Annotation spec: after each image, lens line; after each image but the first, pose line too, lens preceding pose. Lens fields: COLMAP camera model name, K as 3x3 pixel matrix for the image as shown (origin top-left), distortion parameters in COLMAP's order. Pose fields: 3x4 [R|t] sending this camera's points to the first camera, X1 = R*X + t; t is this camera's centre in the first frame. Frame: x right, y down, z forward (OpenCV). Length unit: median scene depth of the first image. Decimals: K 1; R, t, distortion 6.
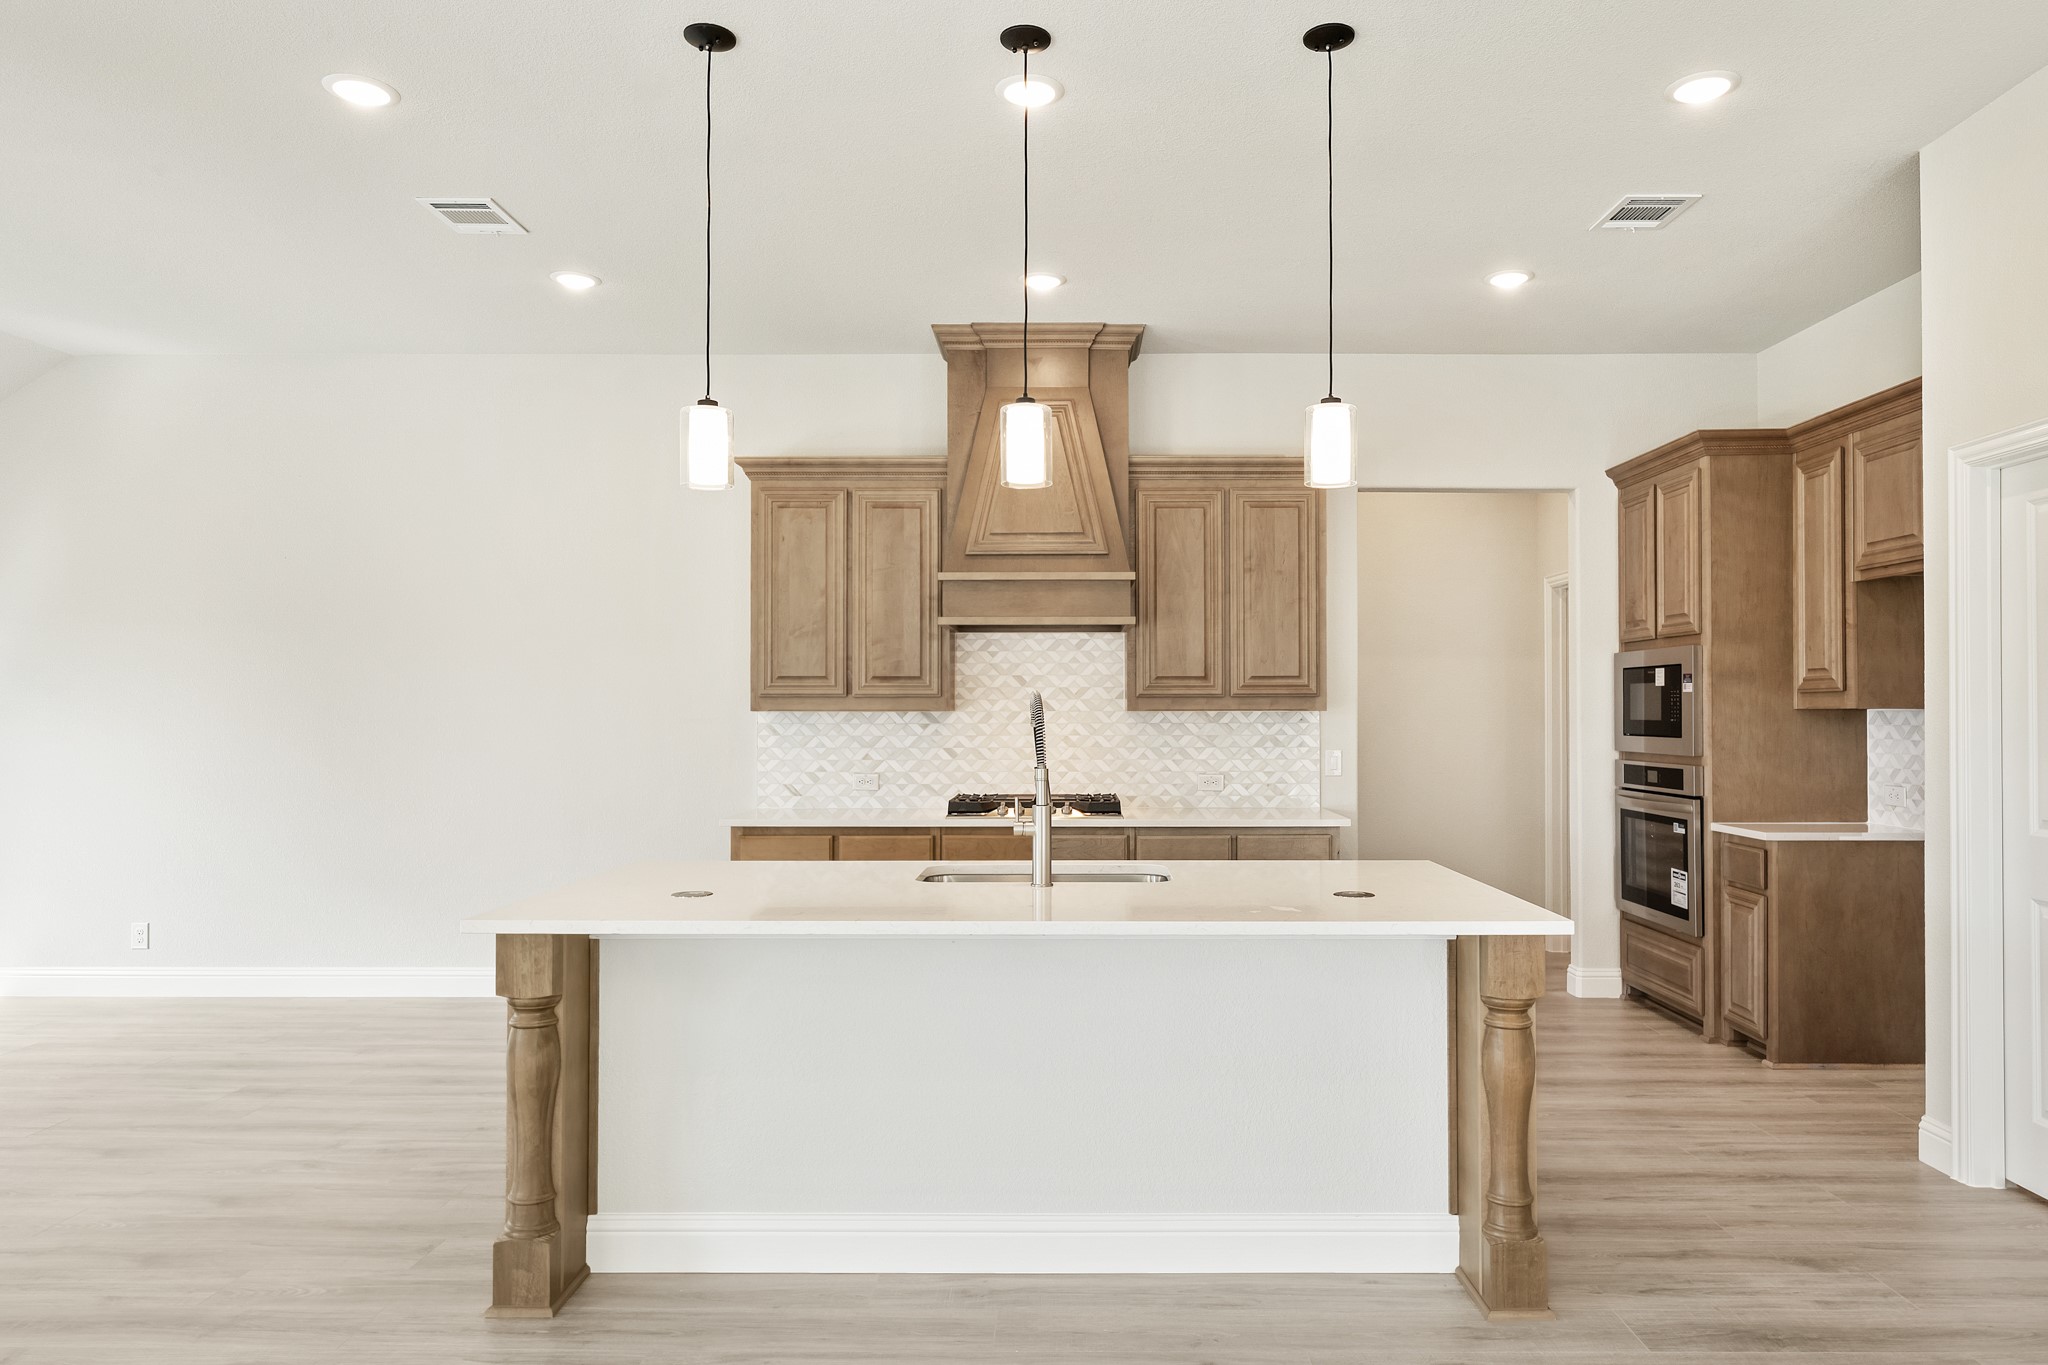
lens RADIAL K [[1274.0, 0, 1069.7], [0, 1274.0, 697.0], [0, 0, 1]] dist [-0.006255, 0.000829]
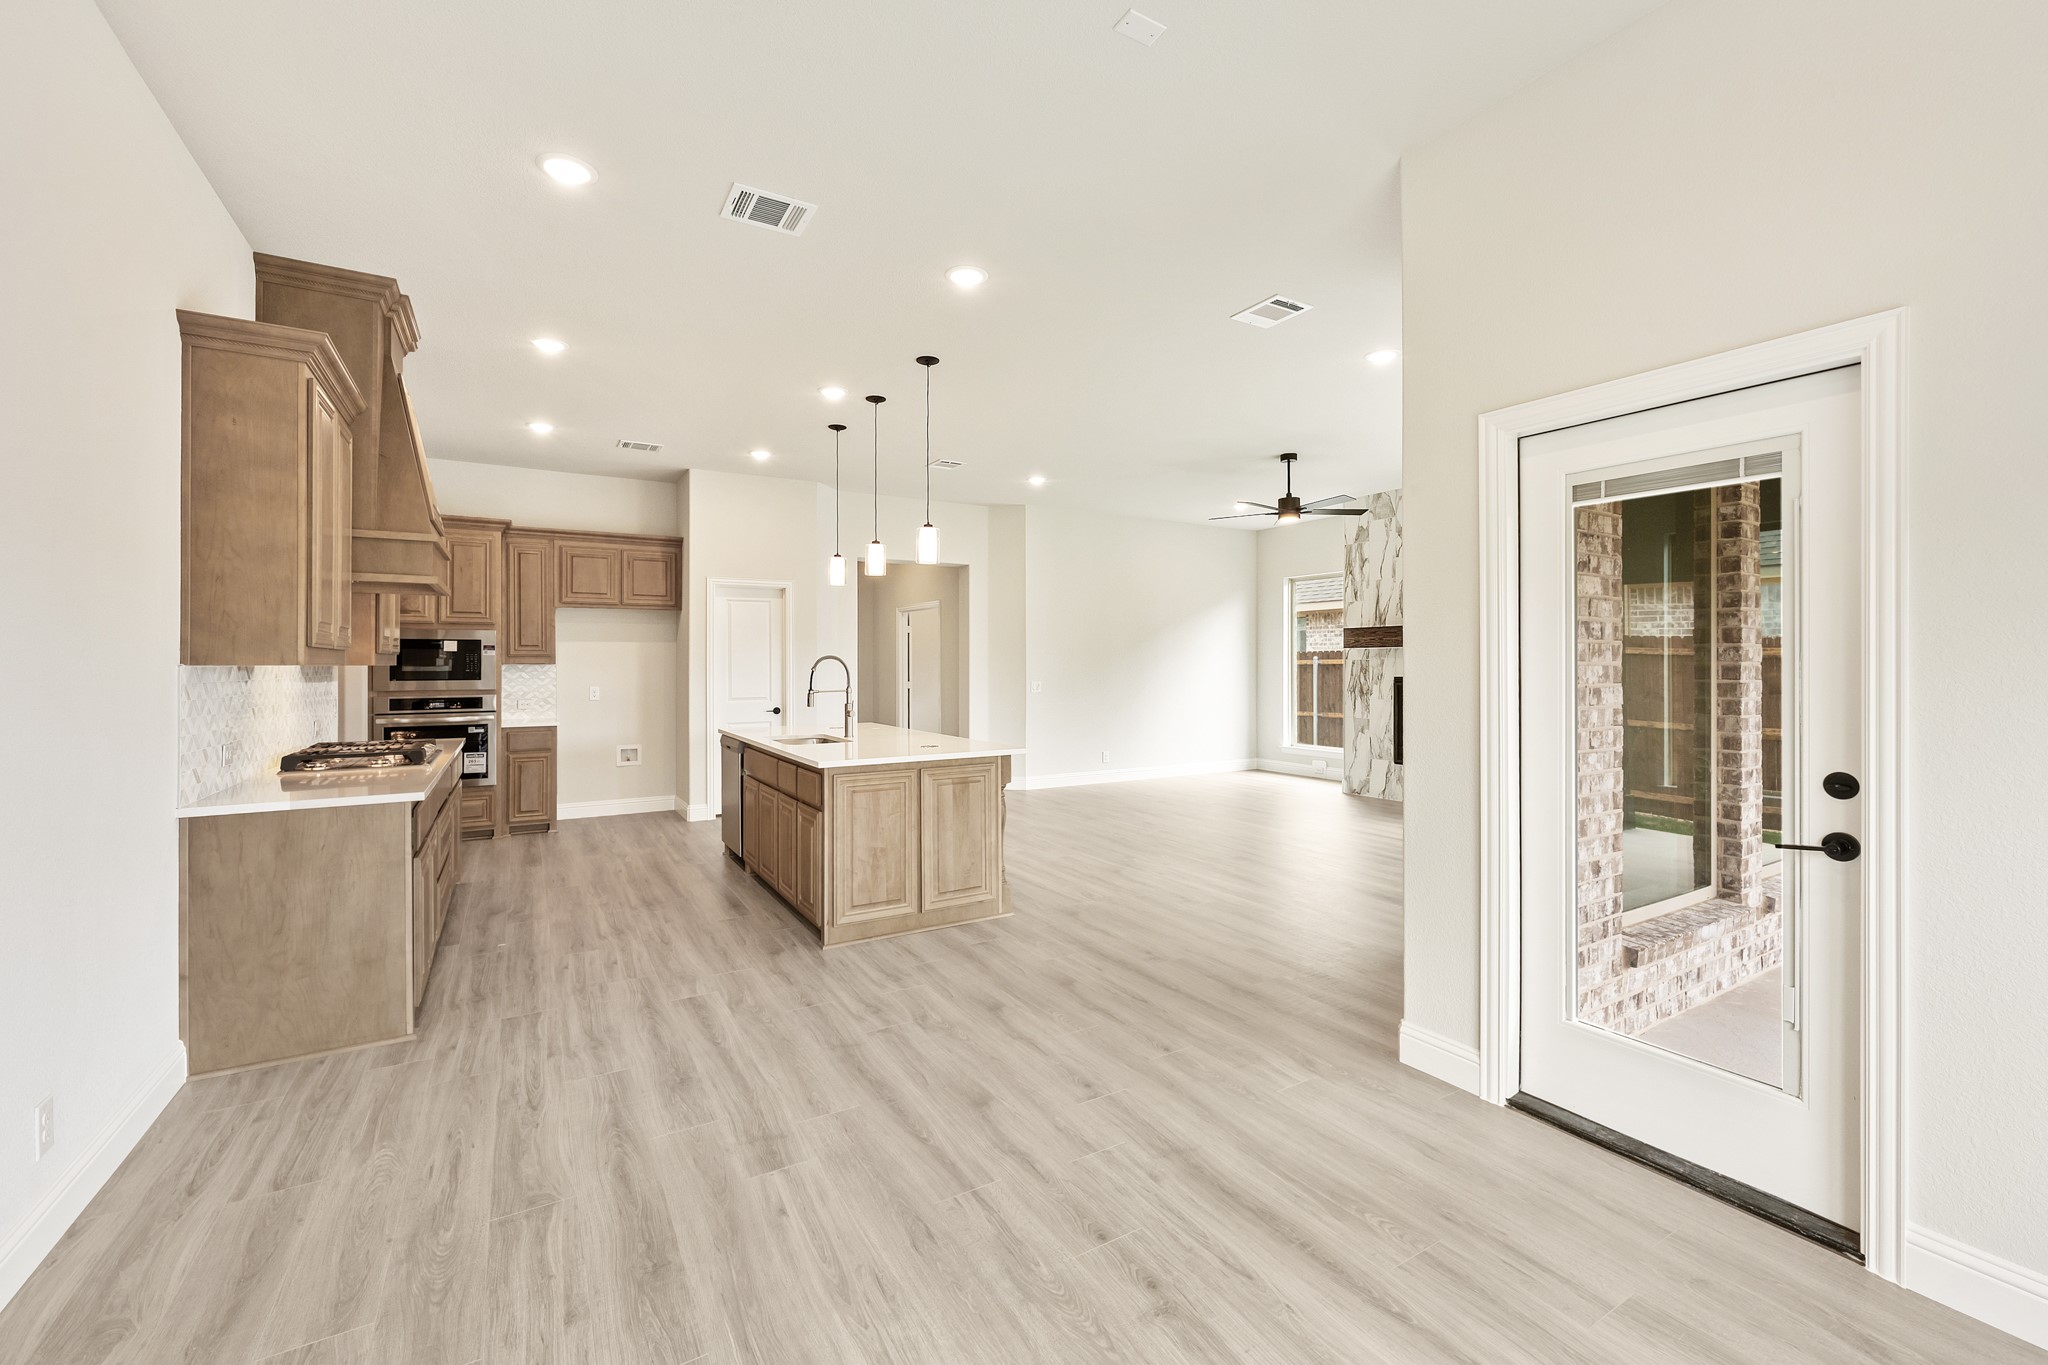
lens RADIAL K [[846.0, 0, 1041.9], [0, 846.0, 669.6], [0, 0, 1]] dist [-0.002313, -0.000111]
pose [[-0.524703, -0.003305, 0.851279, -0.921044], [-0.006741, 0.999977, -0.000272, 0.011010], [-0.851259, -0.005882, -0.524714, 0.895861]]
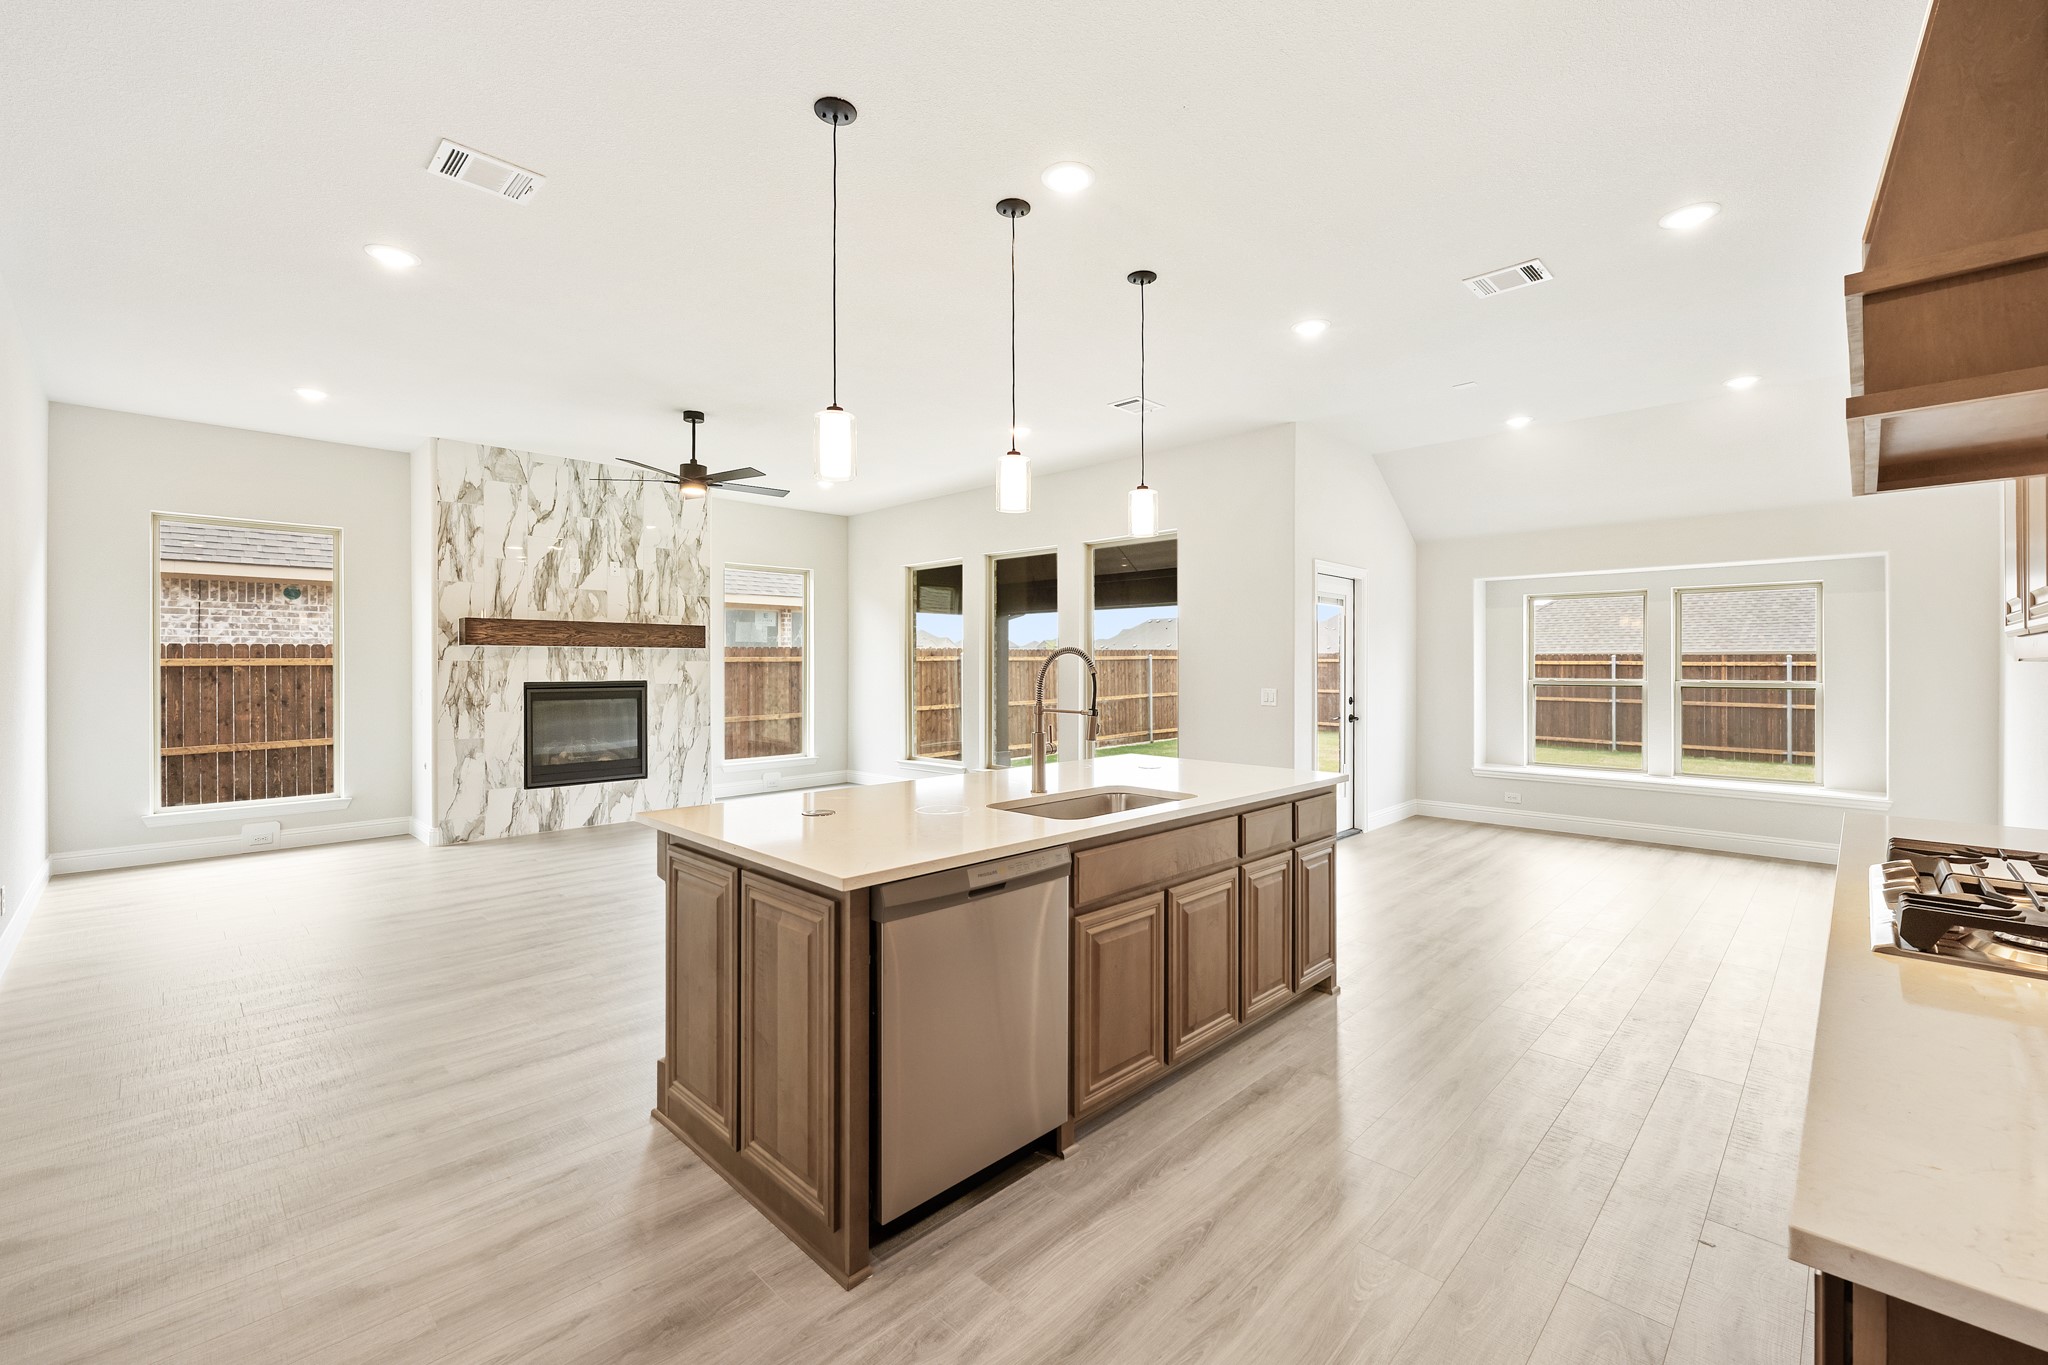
lens RADIAL K [[846.0, 0, 1041.9], [0, 846.0, 669.6], [0, 0, 1]] dist [-0.002313, -0.000111]
pose [[-0.697401, 0.003480, -0.716672, 0.364939], [0.009772, 0.999941, -0.004653, 0.013861], [0.716614, -0.010248, -0.697395, 0.955643]]
